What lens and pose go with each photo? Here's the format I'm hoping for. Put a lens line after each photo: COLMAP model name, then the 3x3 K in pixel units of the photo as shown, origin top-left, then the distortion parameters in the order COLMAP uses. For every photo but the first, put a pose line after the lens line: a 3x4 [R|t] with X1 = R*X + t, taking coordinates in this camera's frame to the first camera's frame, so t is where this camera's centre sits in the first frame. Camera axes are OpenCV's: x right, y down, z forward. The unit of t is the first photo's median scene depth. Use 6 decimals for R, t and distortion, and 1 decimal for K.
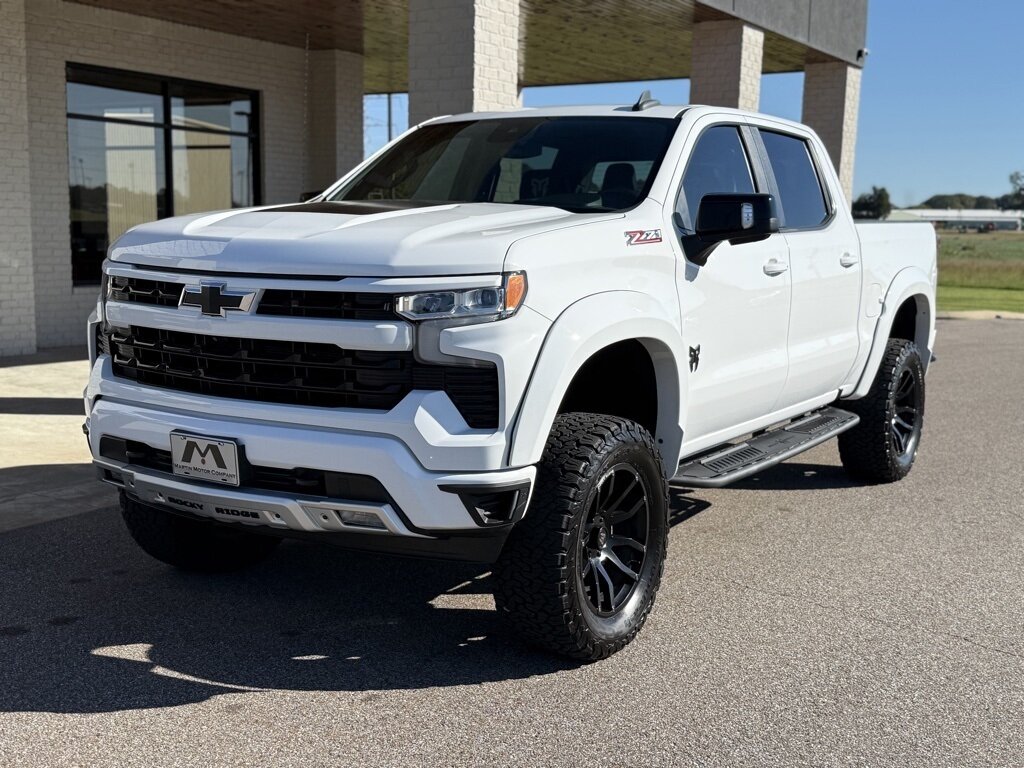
lens RADIAL K [[1237.2, 0, 506.8], [0, 1237.2, 399.5], [0, 0, 1]] dist [0.107988, 0.000000]
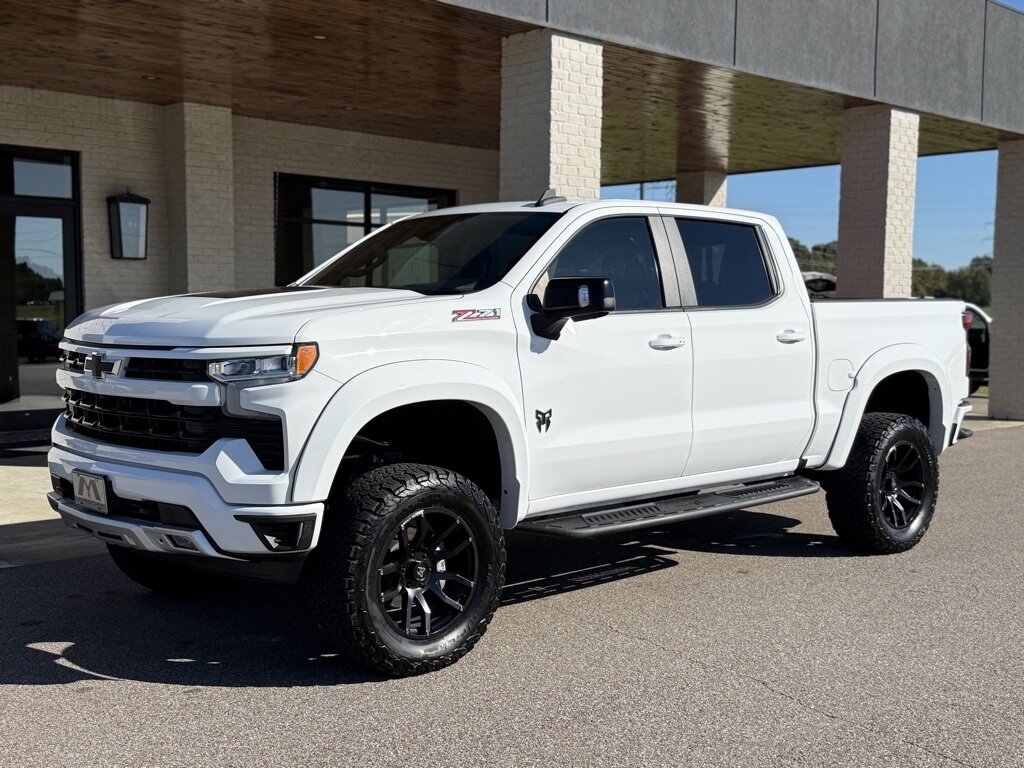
lens RADIAL K [[1237.2, 0, 513.5], [0, 1237.2, 400.8], [0, 0, 1]] dist [0.107988, 0.000000]
pose [[0.968627, 0.008947, -0.248357, 0.368041], [-0.025398, 0.997683, -0.063113, 0.018899], [0.247217, 0.067441, 0.966610, -0.095566]]
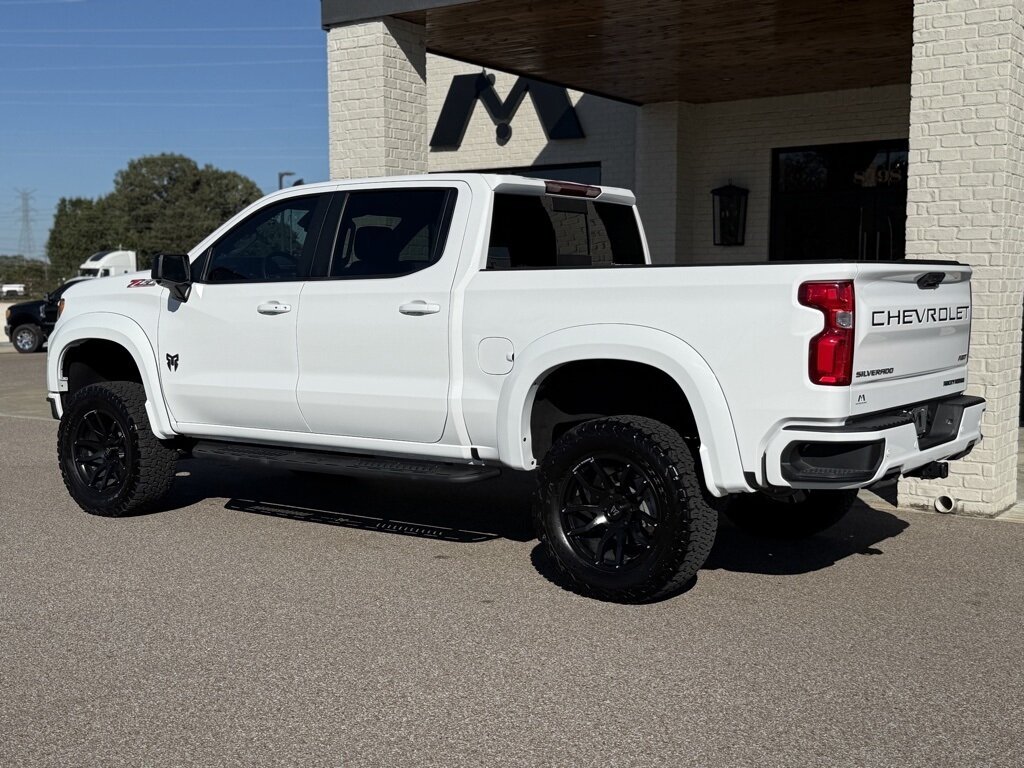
lens RADIAL K [[1237.2, 0, 512.4], [0, 1237.2, 393.1], [0, 0, 1]] dist [0.107988, 0.000000]
pose [[-0.062521, 0.066145, -0.995849, 1.494935], [-0.143362, 0.986859, 0.074548, -0.153793], [0.987694, 0.147428, -0.052217, 1.355870]]
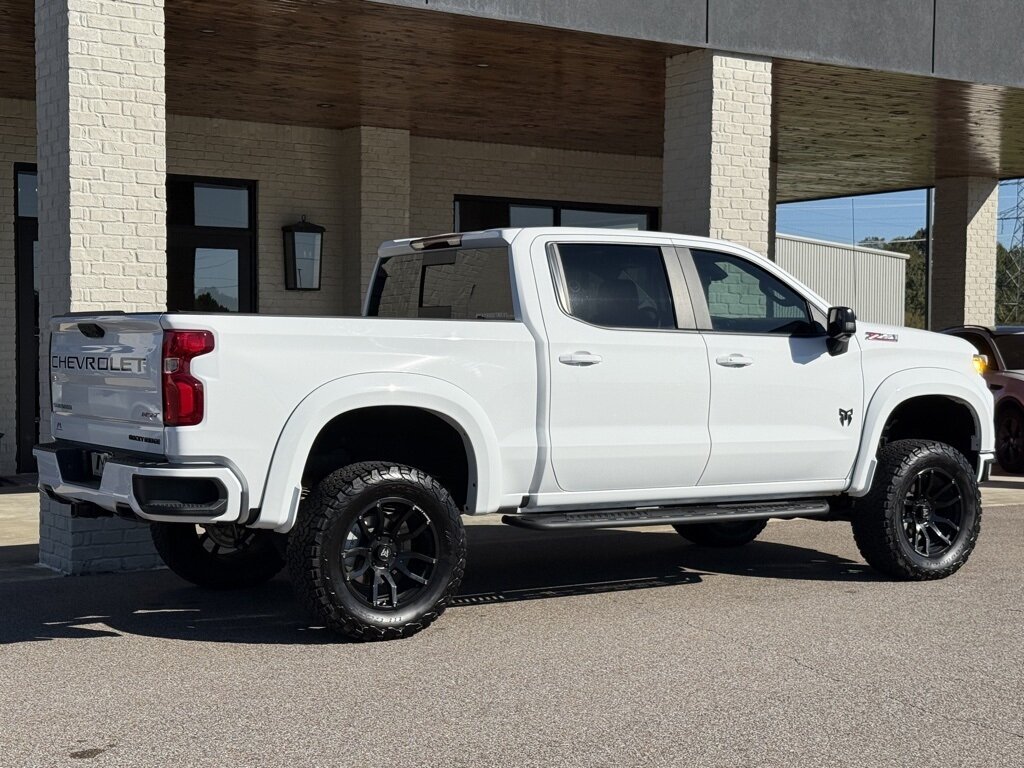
lens RADIAL K [[1605.1, 0, 508.3], [0, 1605.1, 400.0], [0, 0, 1]] dist [0.133693, 0.000000]
pose [[0.905305, 0.002870, -0.424753, 0.680548], [-0.048899, 0.994033, -0.097505, 0.092933], [0.421938, 0.109042, 0.900043, -0.491497]]
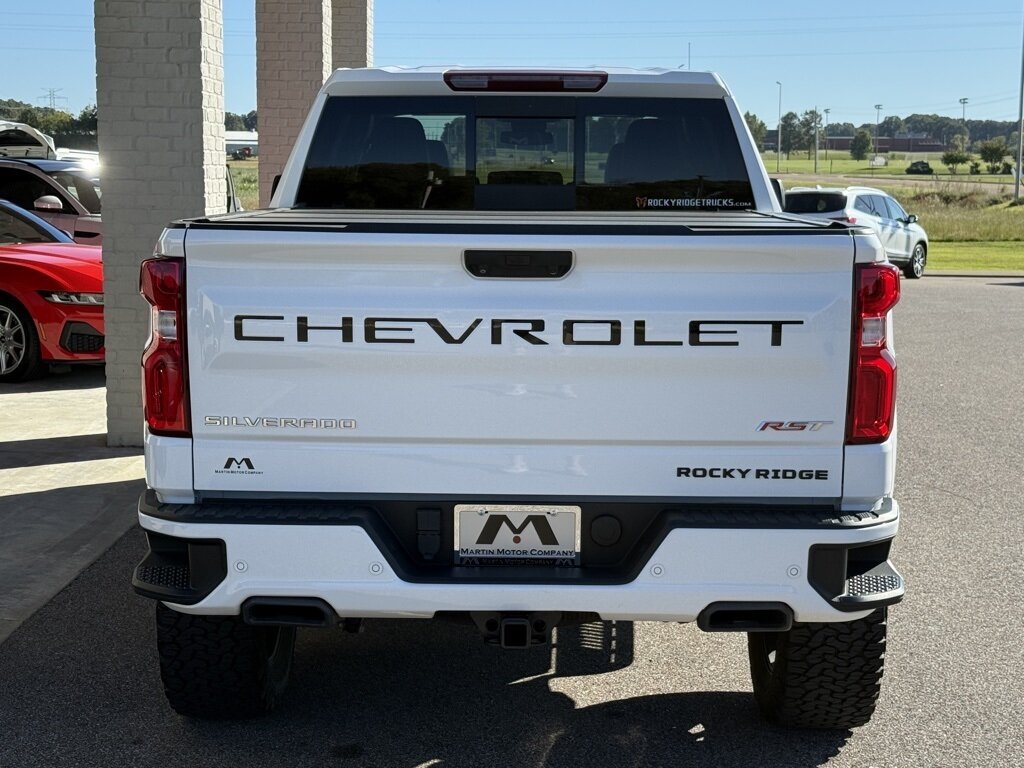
lens RADIAL K [[1605.1, 0, 522.3], [0, 1605.1, 399.8], [0, 0, 1]] dist [0.133693, 0.000000]
pose [[0.857012, -0.084304, 0.508353, -0.654620], [0.076471, 0.996410, 0.036322, -0.061696], [-0.509590, 0.007746, 0.860382, 0.064943]]
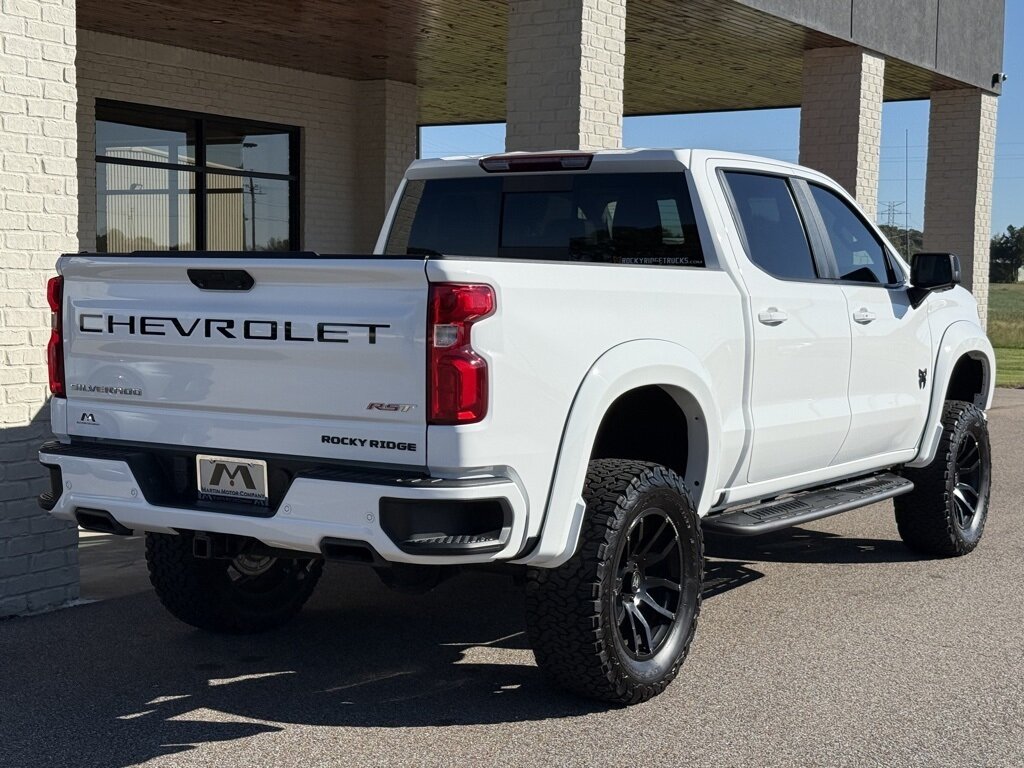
lens RADIAL K [[1605.1, 0, 510.7], [0, 1605.1, 387.9], [0, 0, 1]] dist [0.133693, 0.000000]
pose [[0.999869, -0.002332, -0.015996, -0.099660], [0.001189, 0.997468, -0.071109, 0.040771], [0.016121, 0.071081, 0.997340, -0.304092]]
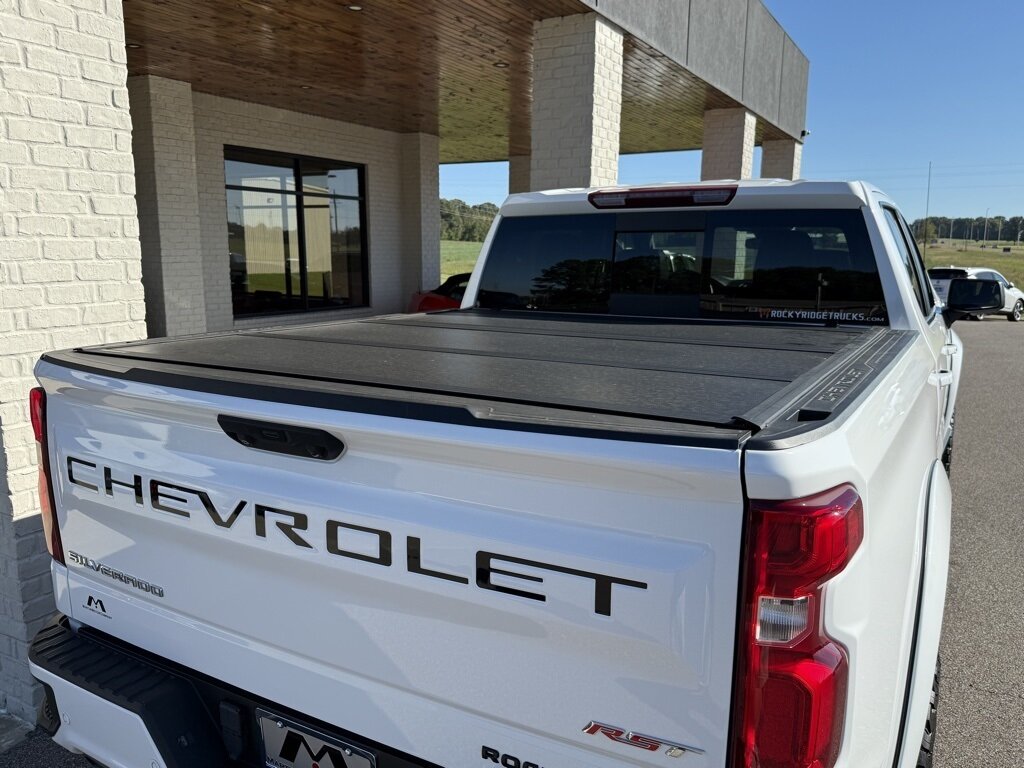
lens RADIAL K [[793.8, 0, 509.1], [0, 793.8, 391.3], [0, 0, 1]] dist [0.045324, -0.056749]
pose [[0.999291, -0.017534, 0.033332, -0.225881], [0.016053, 0.998895, 0.044176, -0.121049], [-0.034070, -0.043610, 0.998468, 0.409130]]
